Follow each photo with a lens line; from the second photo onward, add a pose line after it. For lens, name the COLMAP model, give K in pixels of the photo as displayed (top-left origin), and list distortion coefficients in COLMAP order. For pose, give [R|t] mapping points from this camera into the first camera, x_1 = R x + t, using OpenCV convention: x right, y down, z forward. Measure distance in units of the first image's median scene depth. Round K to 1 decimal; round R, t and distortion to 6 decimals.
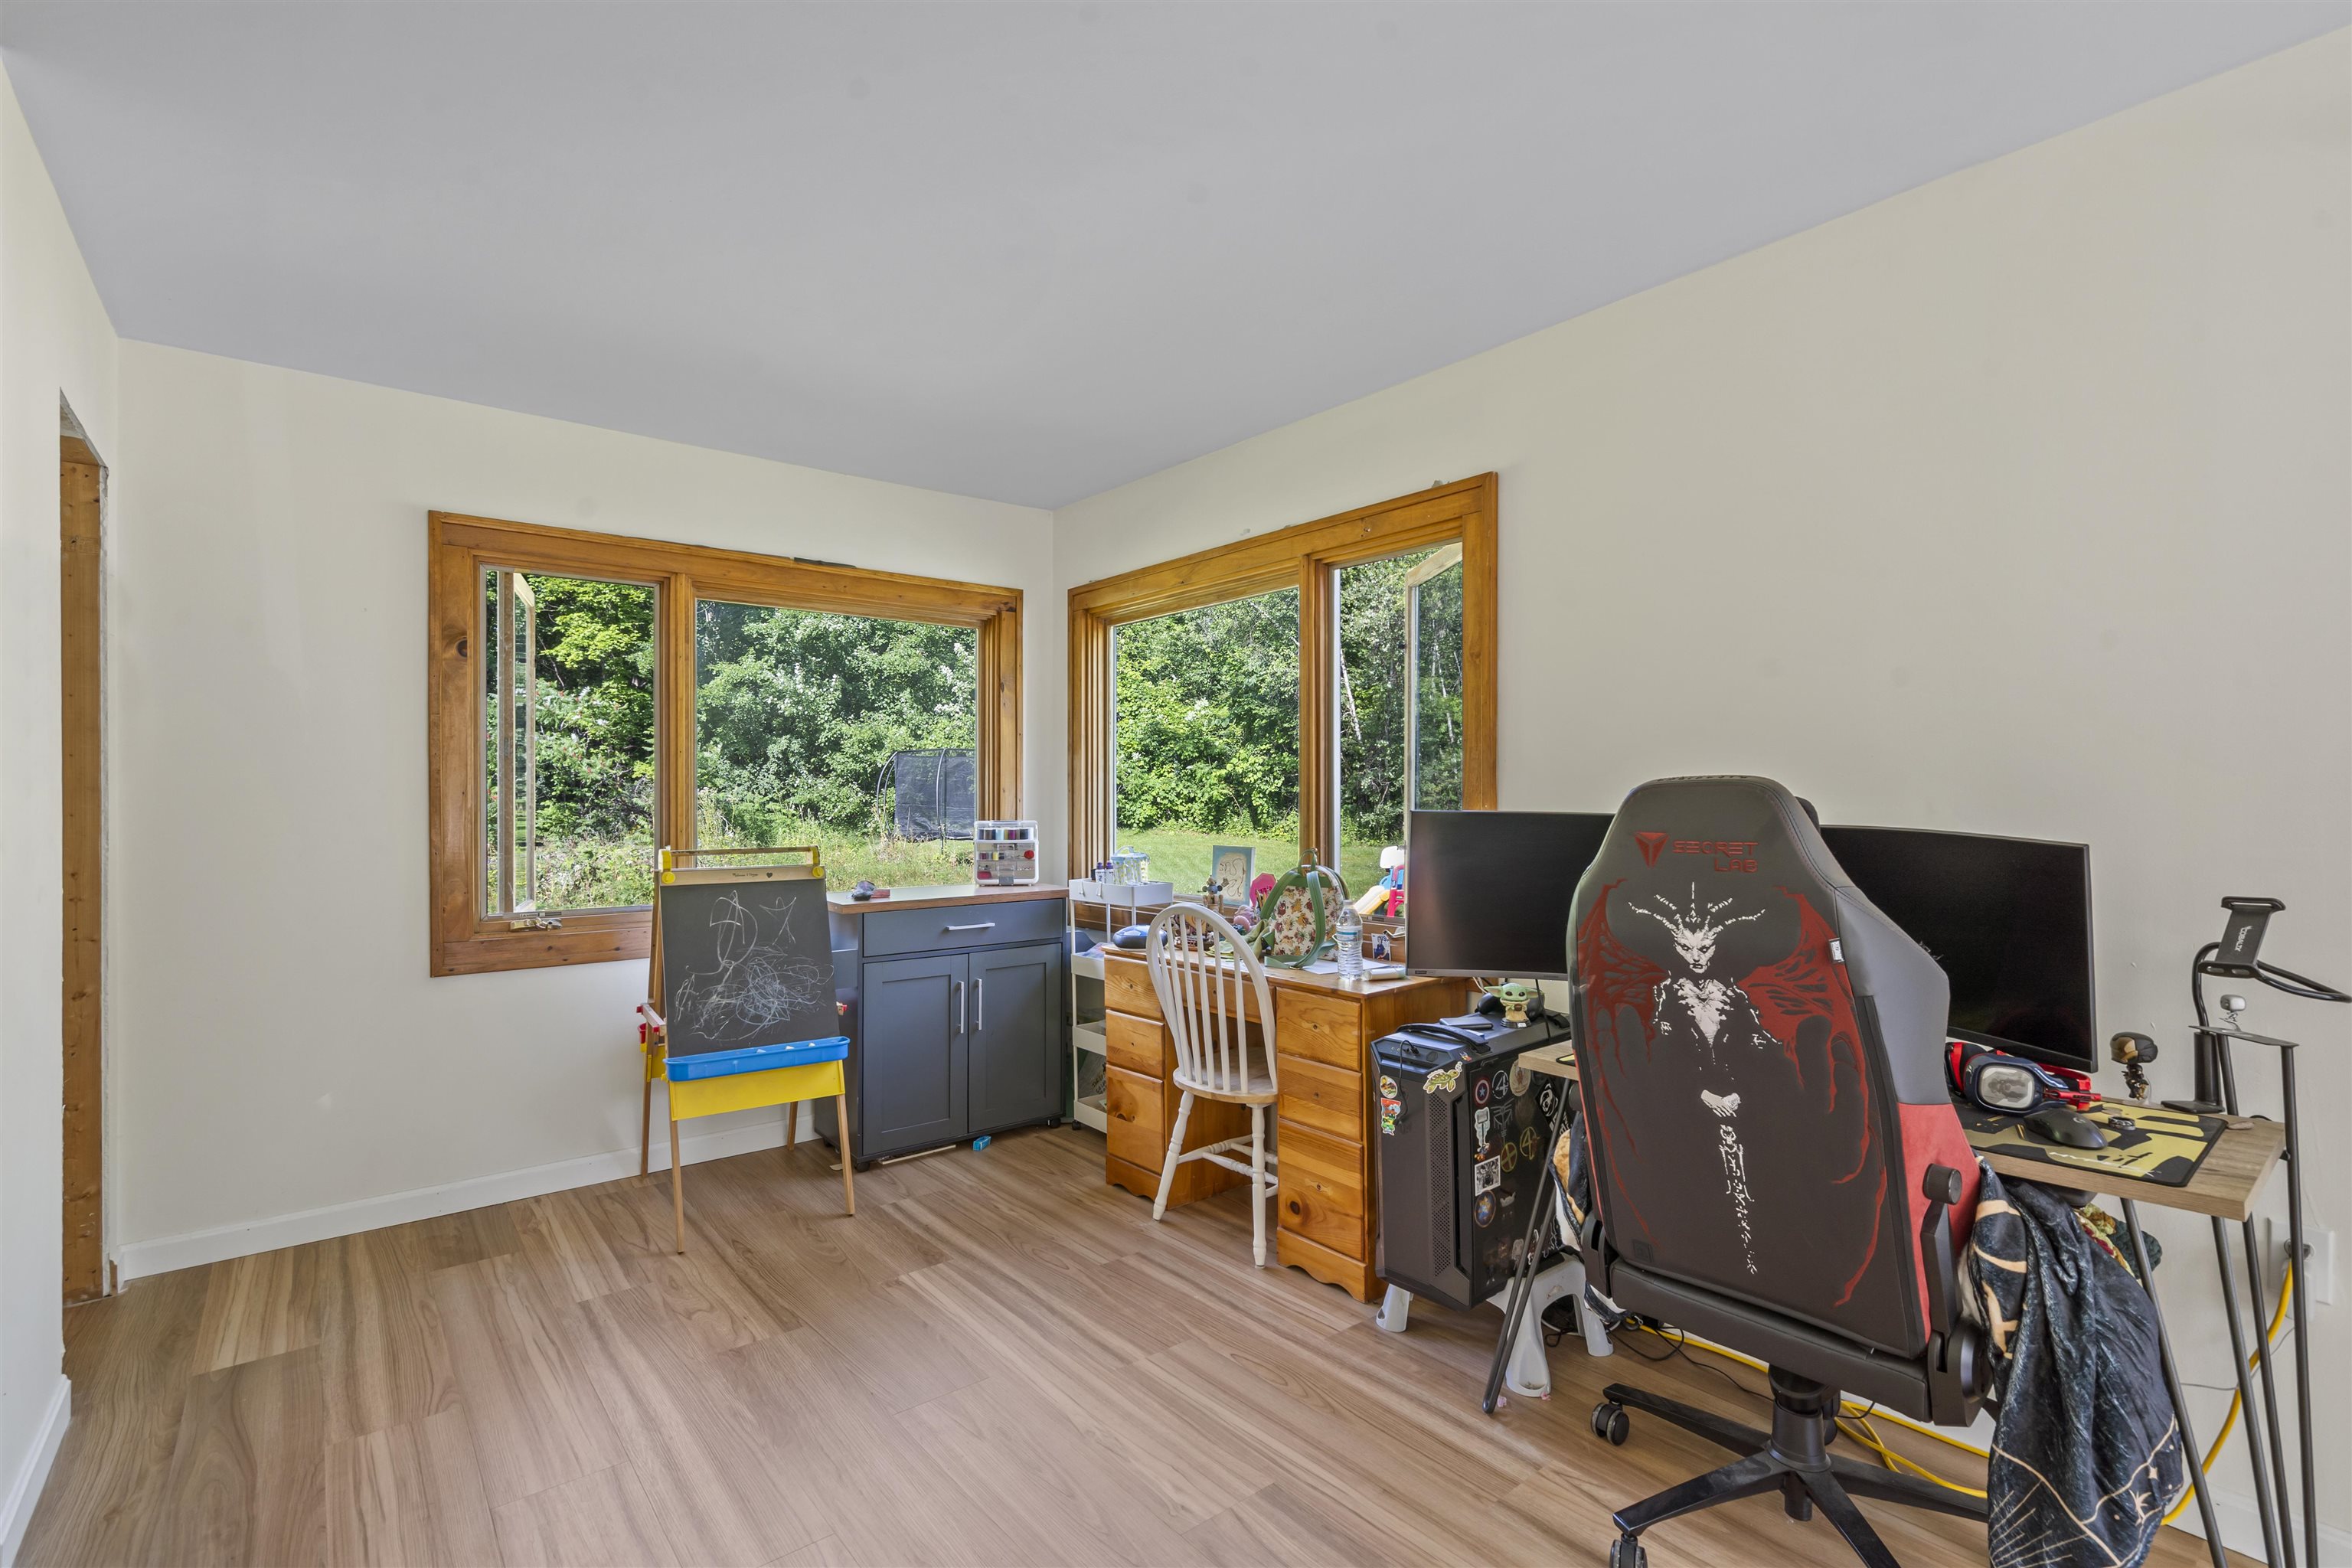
lens RADIAL K [[1077.7, 0, 1177.5], [0, 1077.7, 782.6], [0, 0, 1]] dist [-0.003117, 0.001254]
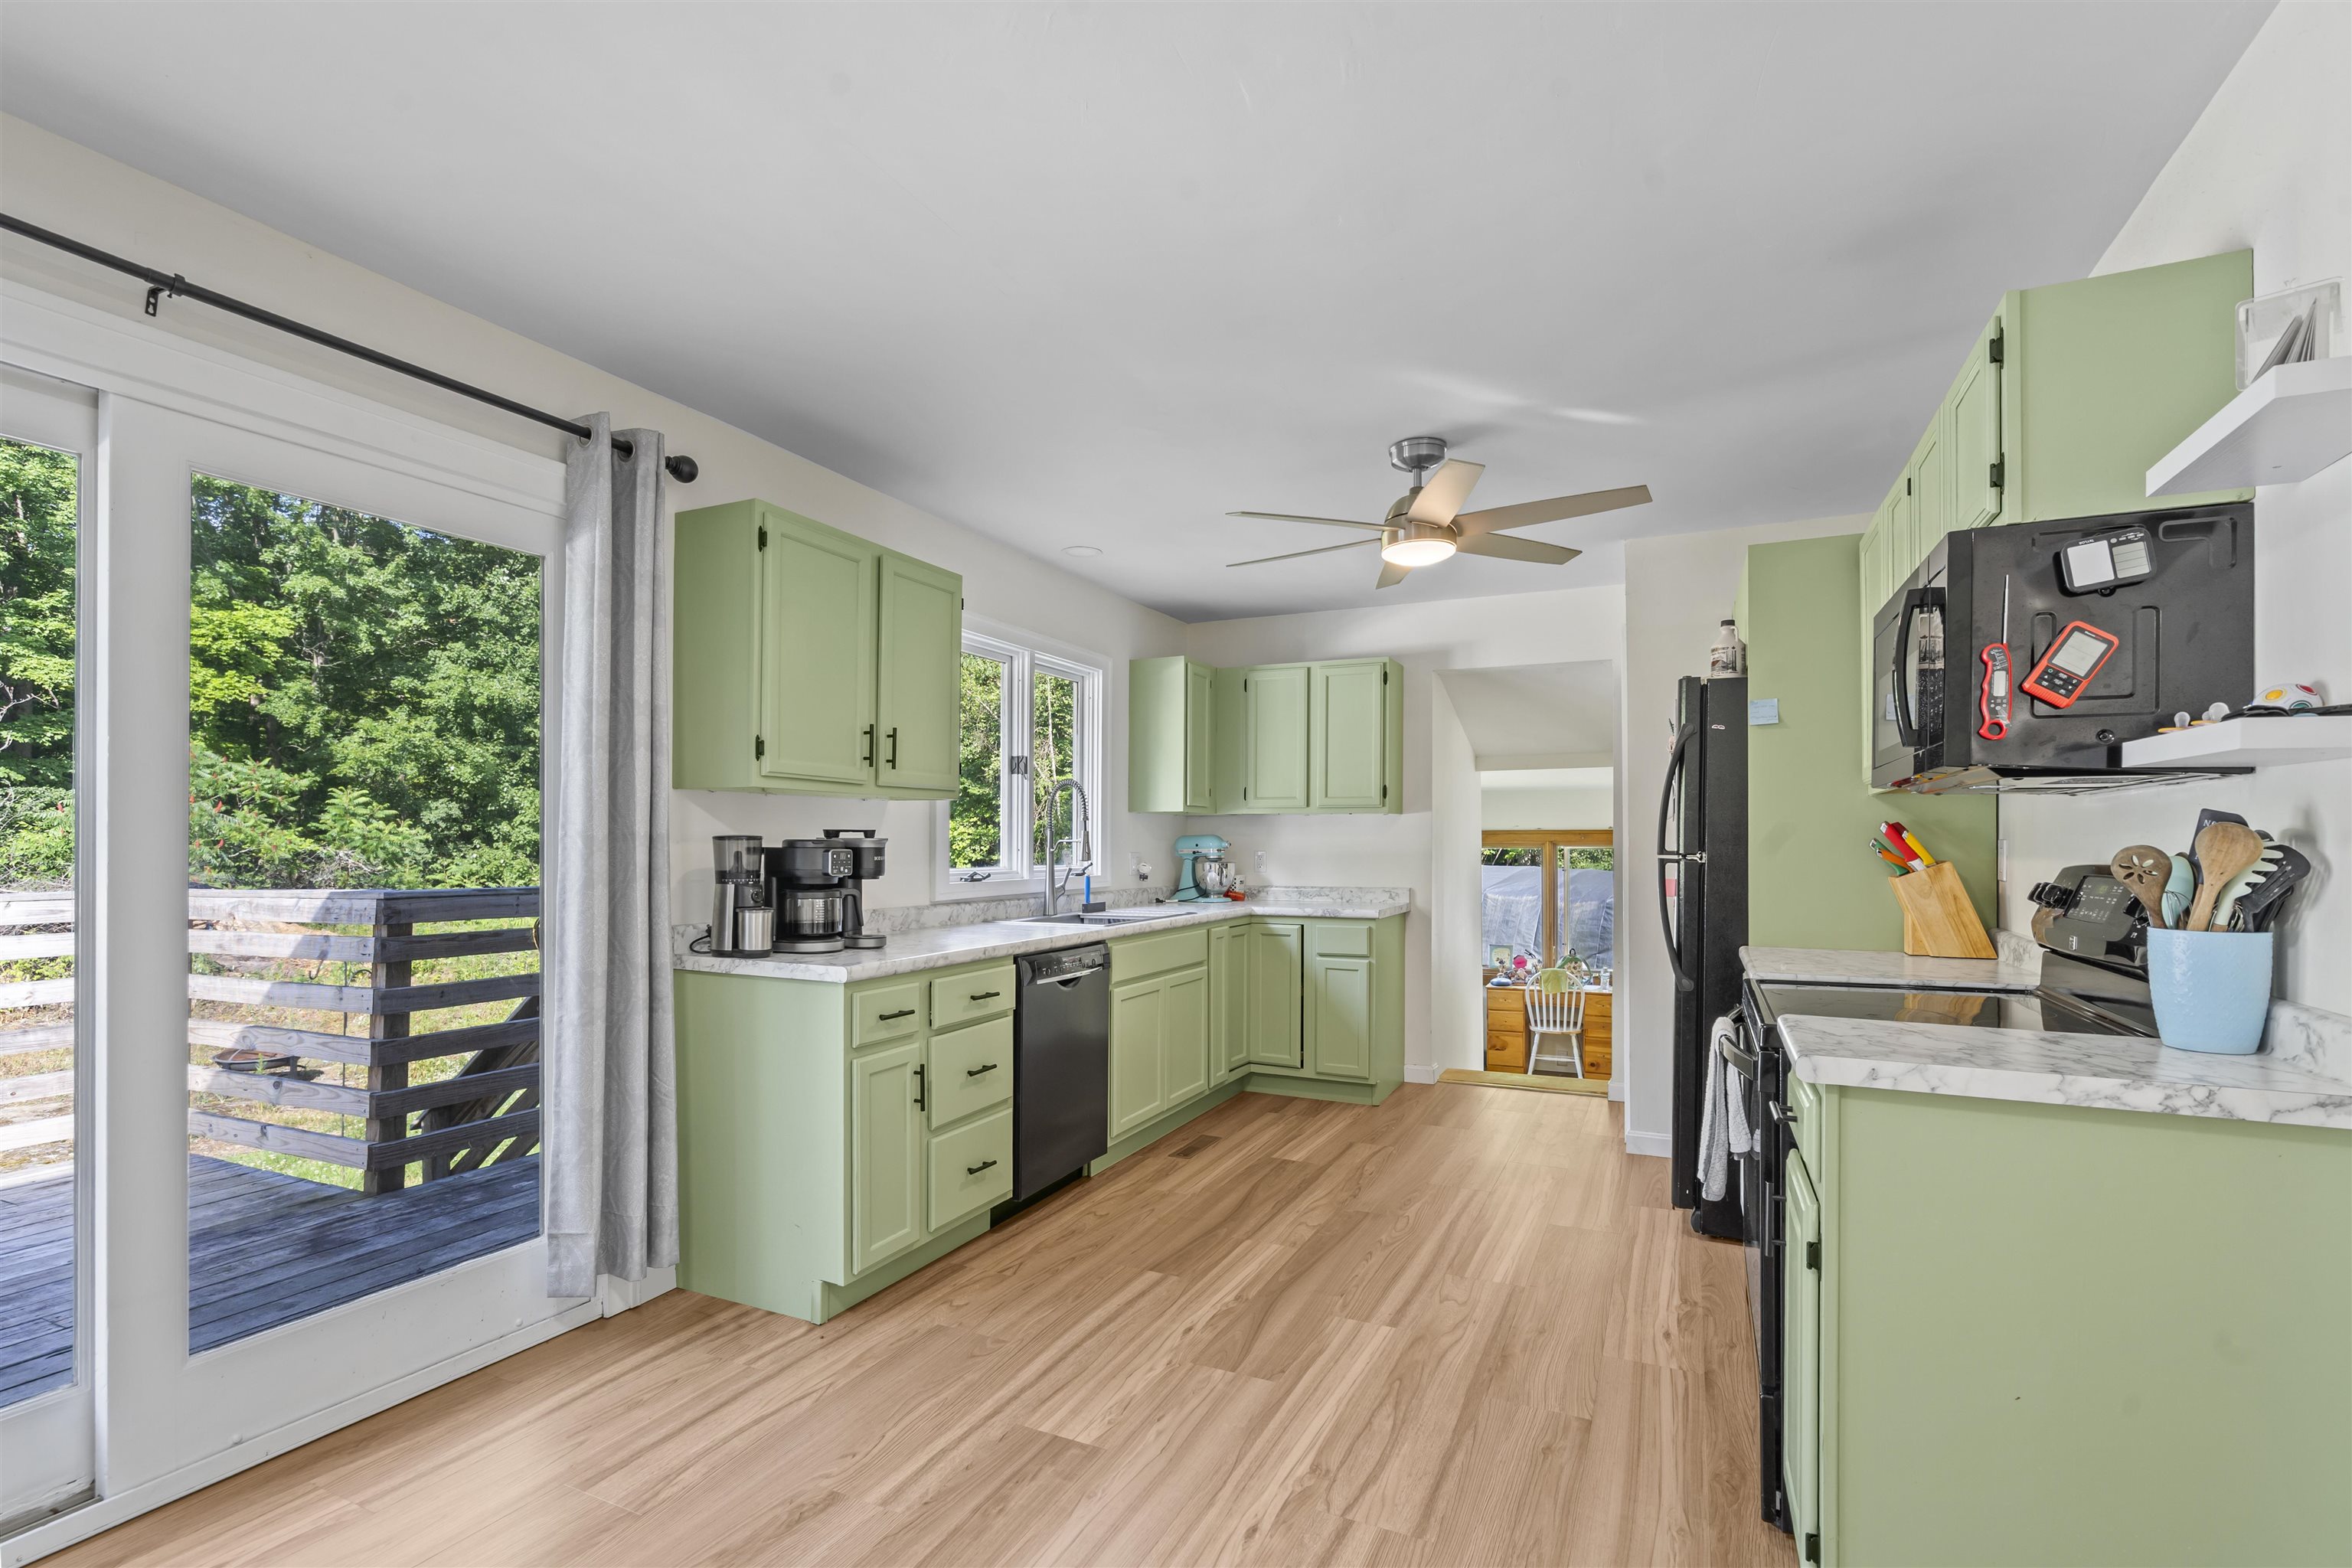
lens RADIAL K [[1077.7, 0, 1198.6], [0, 1077.7, 824.2], [0, 0, 1]] dist [-0.003117, 0.001254]
pose [[0.891146, 0.007560, 0.453653, -0.225478], [-0.006998, 0.999971, -0.002917, -0.027392], [-0.453662, -0.000575, 0.891173, -0.122460]]
